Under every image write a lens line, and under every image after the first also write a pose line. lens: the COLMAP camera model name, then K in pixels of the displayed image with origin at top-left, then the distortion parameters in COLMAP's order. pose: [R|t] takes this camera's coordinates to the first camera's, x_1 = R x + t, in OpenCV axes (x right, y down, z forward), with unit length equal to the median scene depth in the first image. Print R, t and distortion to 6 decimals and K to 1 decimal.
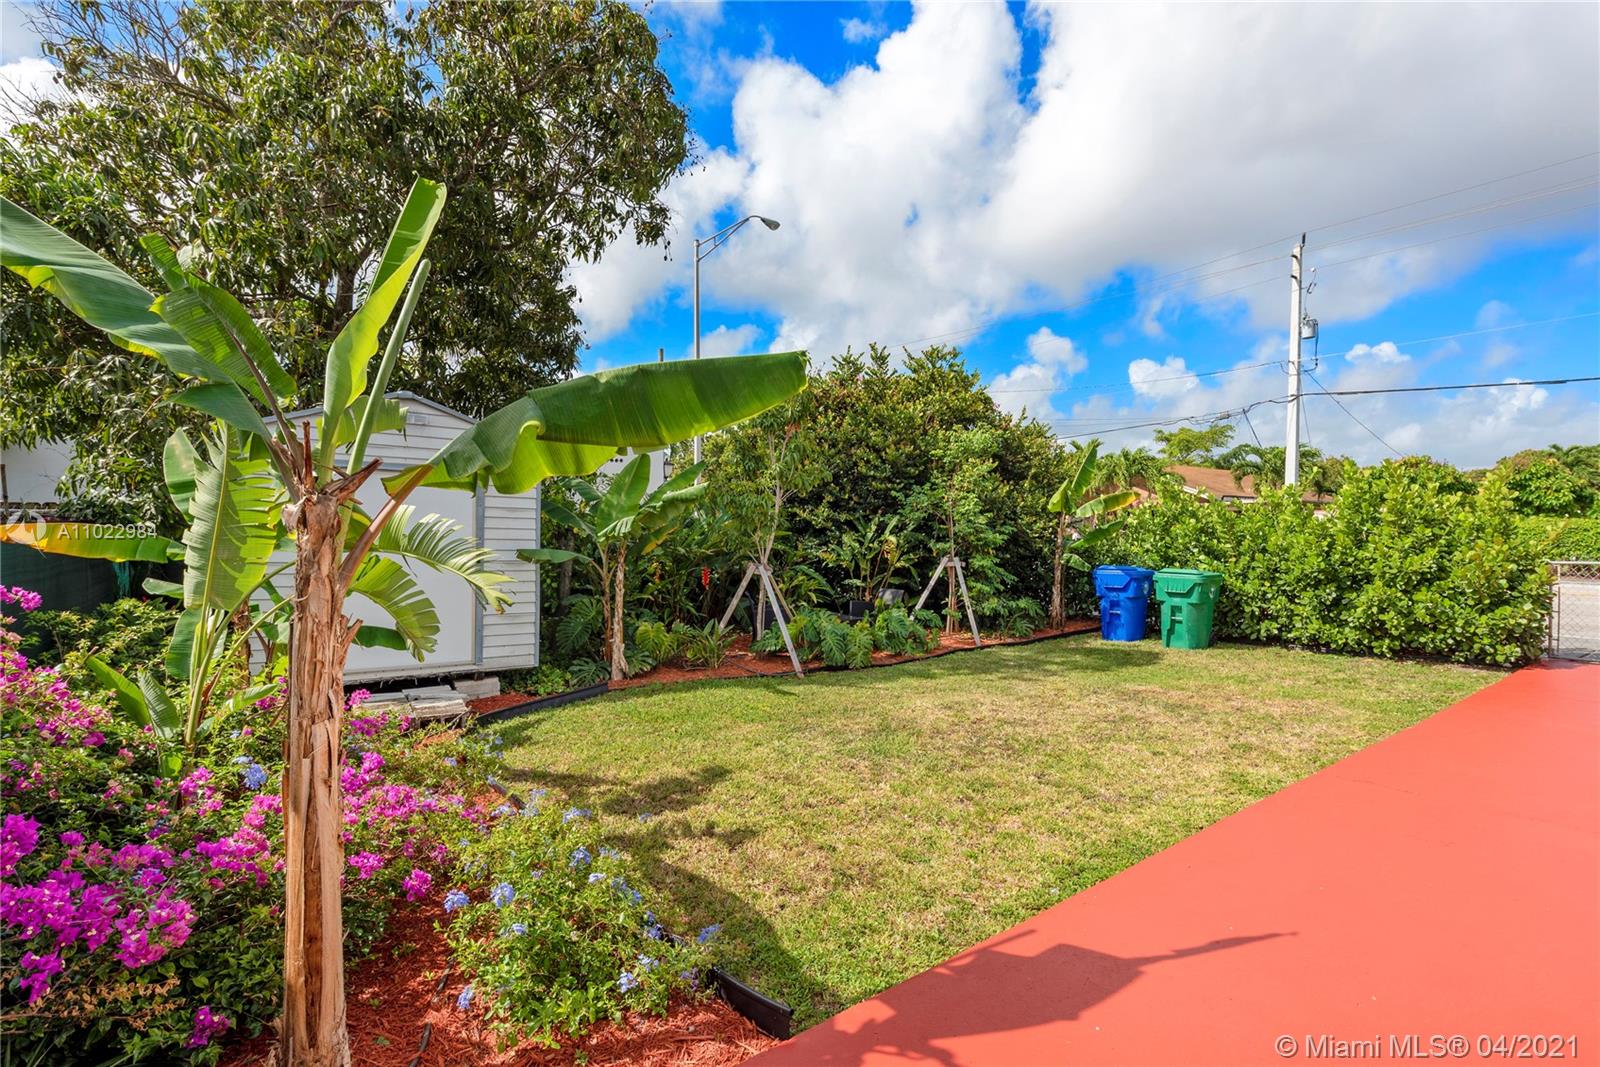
lens RADIAL K [[768.9, 0, 799.0], [0, 768.9, 530.4], [0, 0, 1]] dist [0.011580, -0.000490]
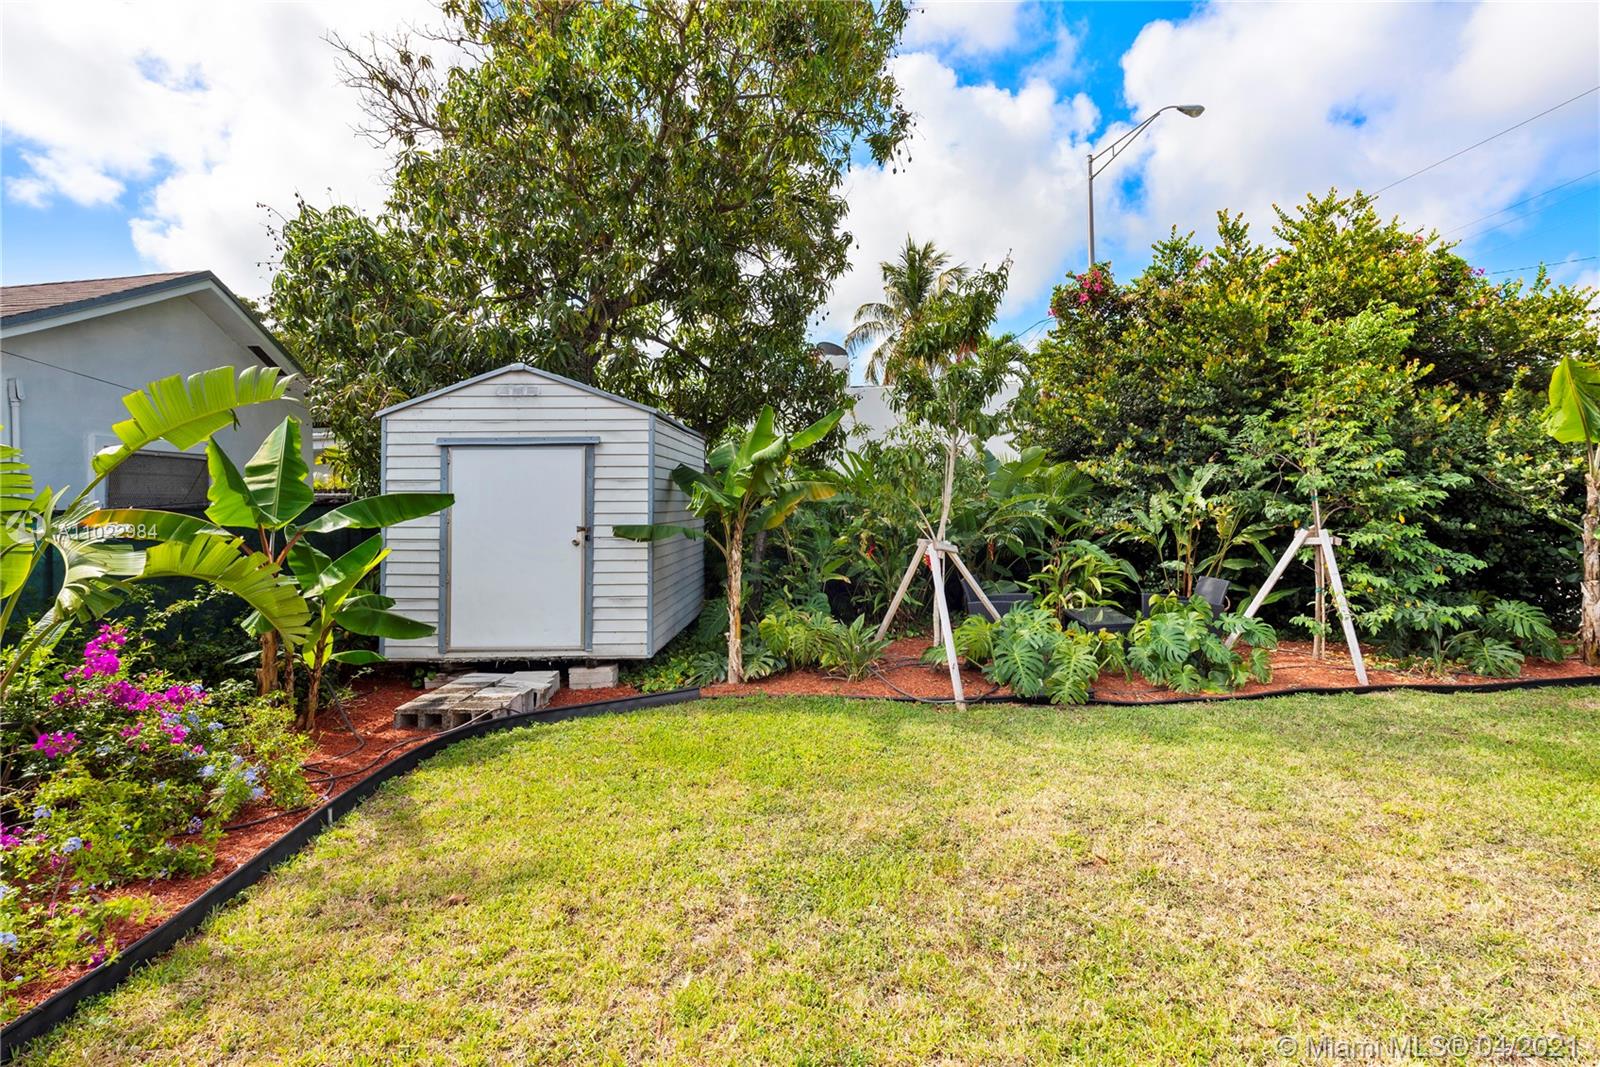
lens RADIAL K [[768.9, 0, 803.6], [0, 768.9, 476.2], [0, 0, 1]] dist [0.011580, -0.000490]
pose [[0.813911, -0.040592, -0.579570, 0.221099], [0.026441, 0.999111, -0.032844, 0.003097], [0.580388, 0.011408, 0.814260, 0.274826]]
